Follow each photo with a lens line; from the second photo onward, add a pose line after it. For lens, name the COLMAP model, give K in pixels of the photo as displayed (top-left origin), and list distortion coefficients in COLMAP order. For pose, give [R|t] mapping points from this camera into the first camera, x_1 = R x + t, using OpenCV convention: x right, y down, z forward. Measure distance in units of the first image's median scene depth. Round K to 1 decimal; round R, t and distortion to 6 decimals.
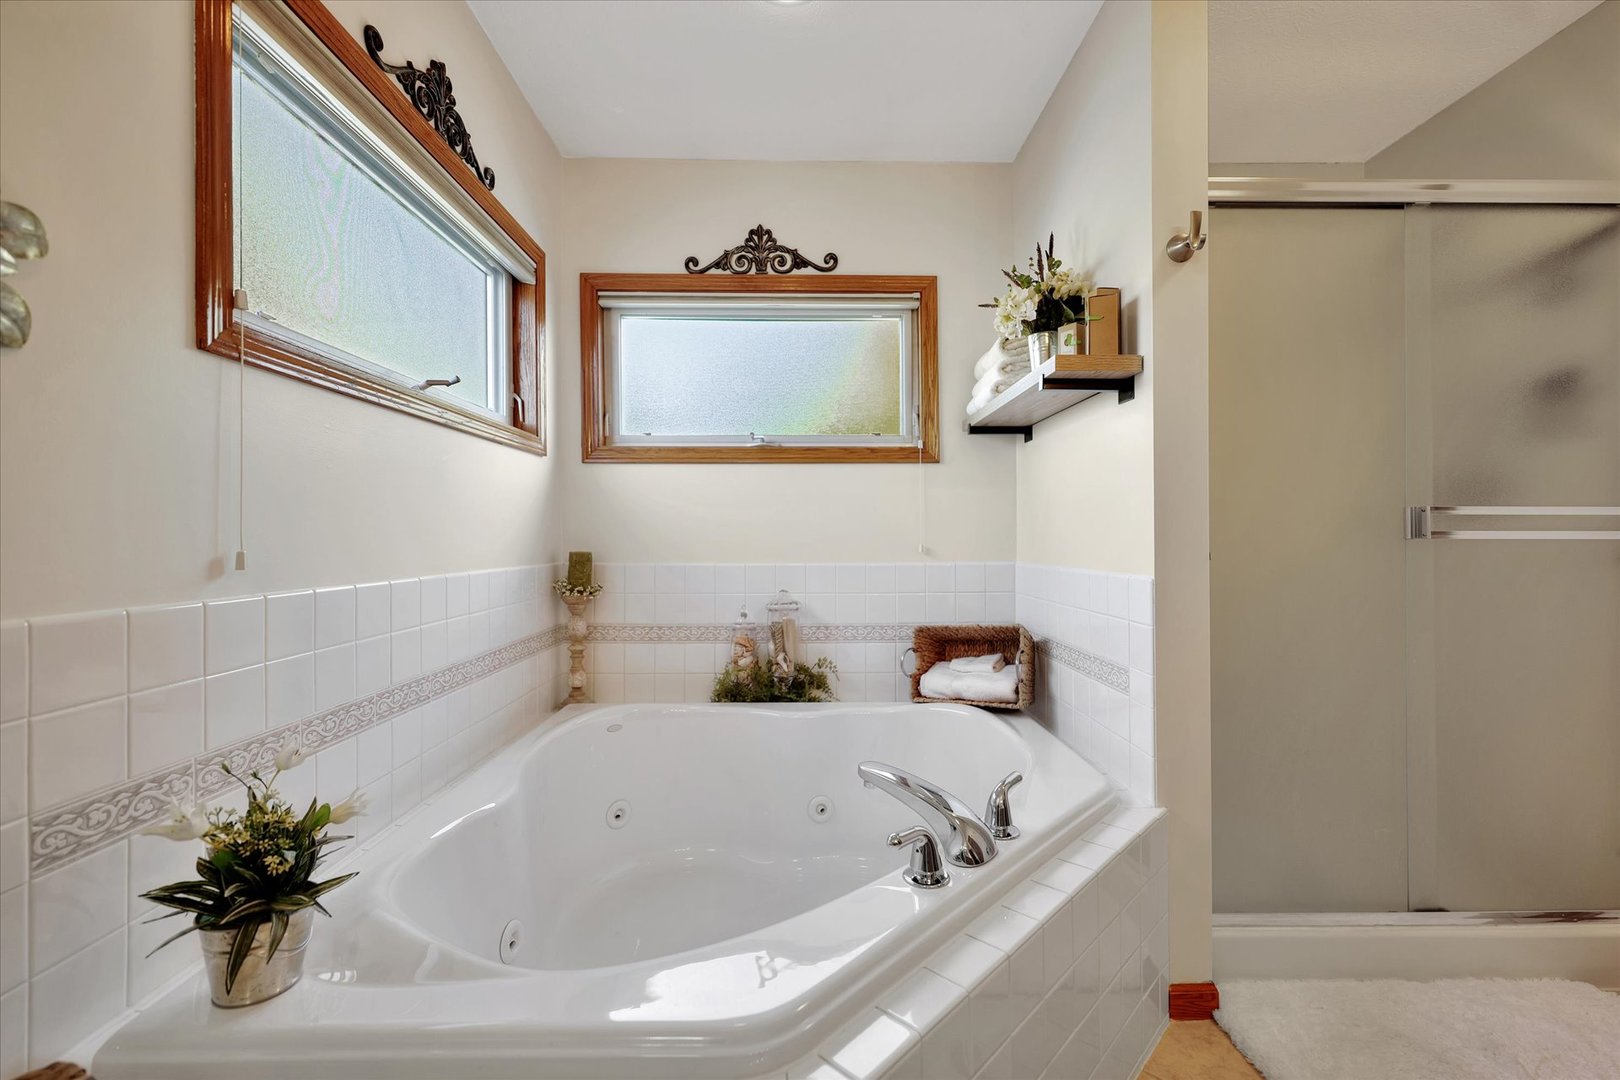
lens RADIAL K [[672.8, 0, 811.4], [0, 672.8, 529.6], [0, 0, 1]] dist [-0.001900, -0.000123]
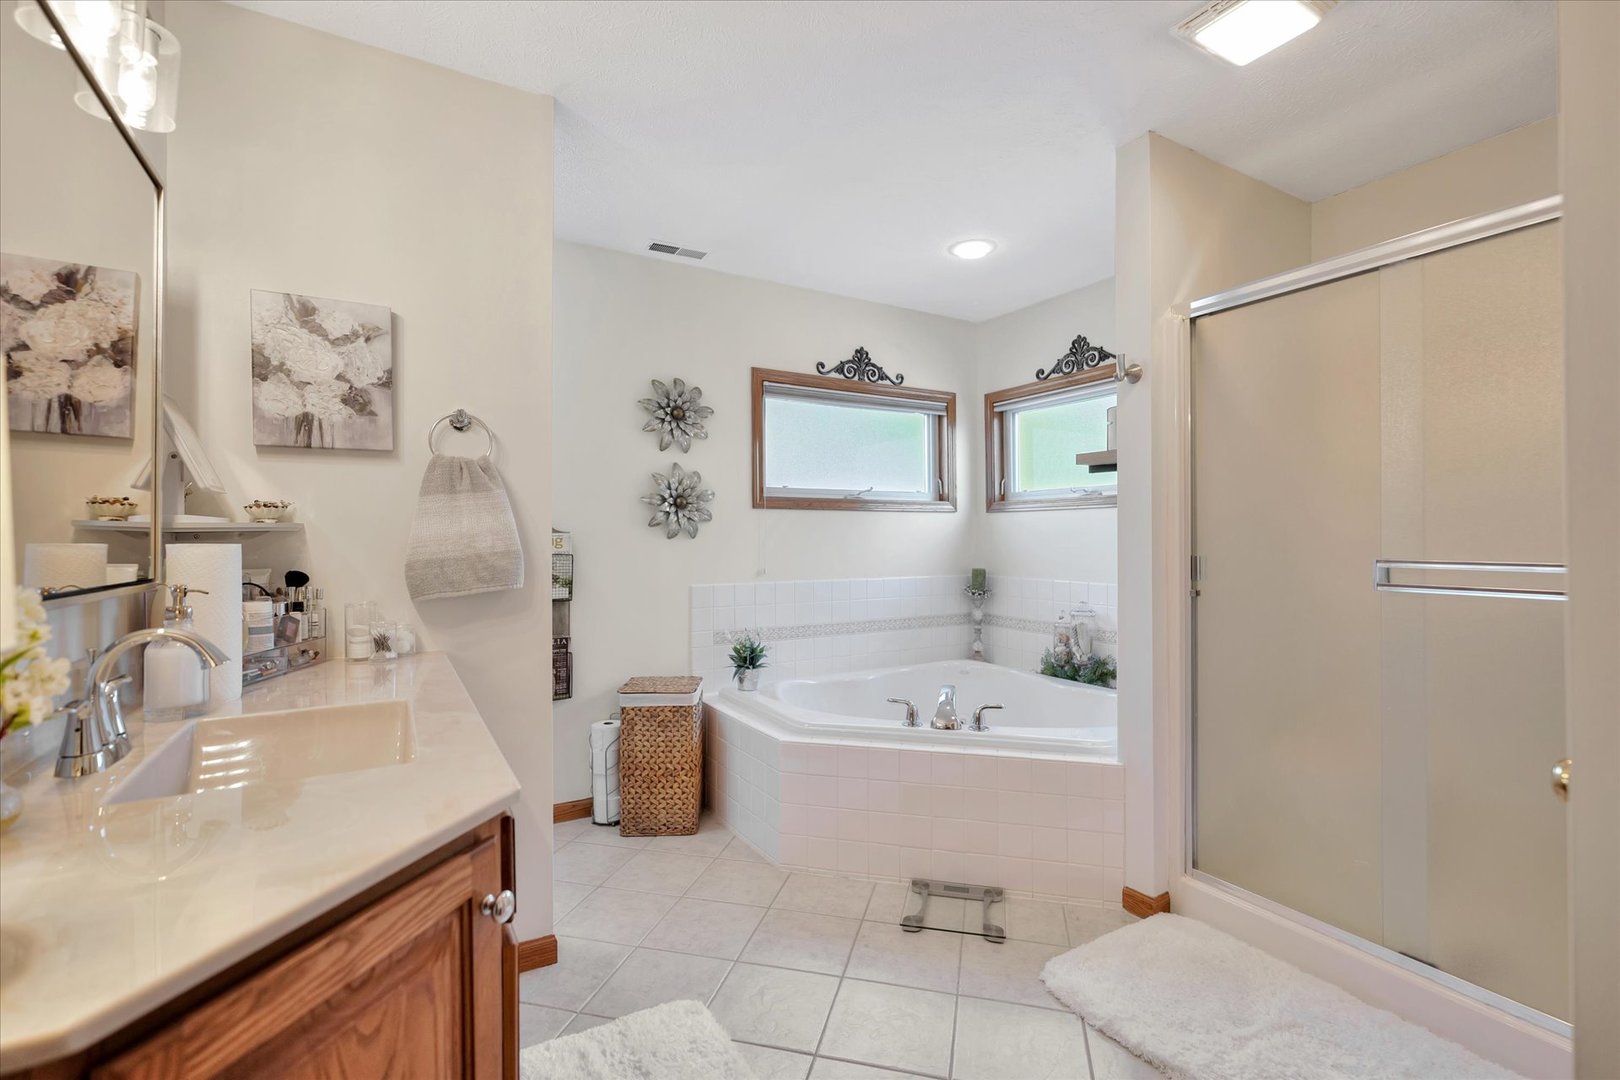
lens RADIAL K [[732.6, 0, 810.3], [0, 732.6, 539.5], [0, 0, 1]] dist [-0.008013, -0.000208]
pose [[0.487641, 0.002947, -0.873039, 0.988061], [0.010984, 0.999894, 0.009510, -0.057794], [0.872975, -0.014227, 0.487557, -0.219147]]
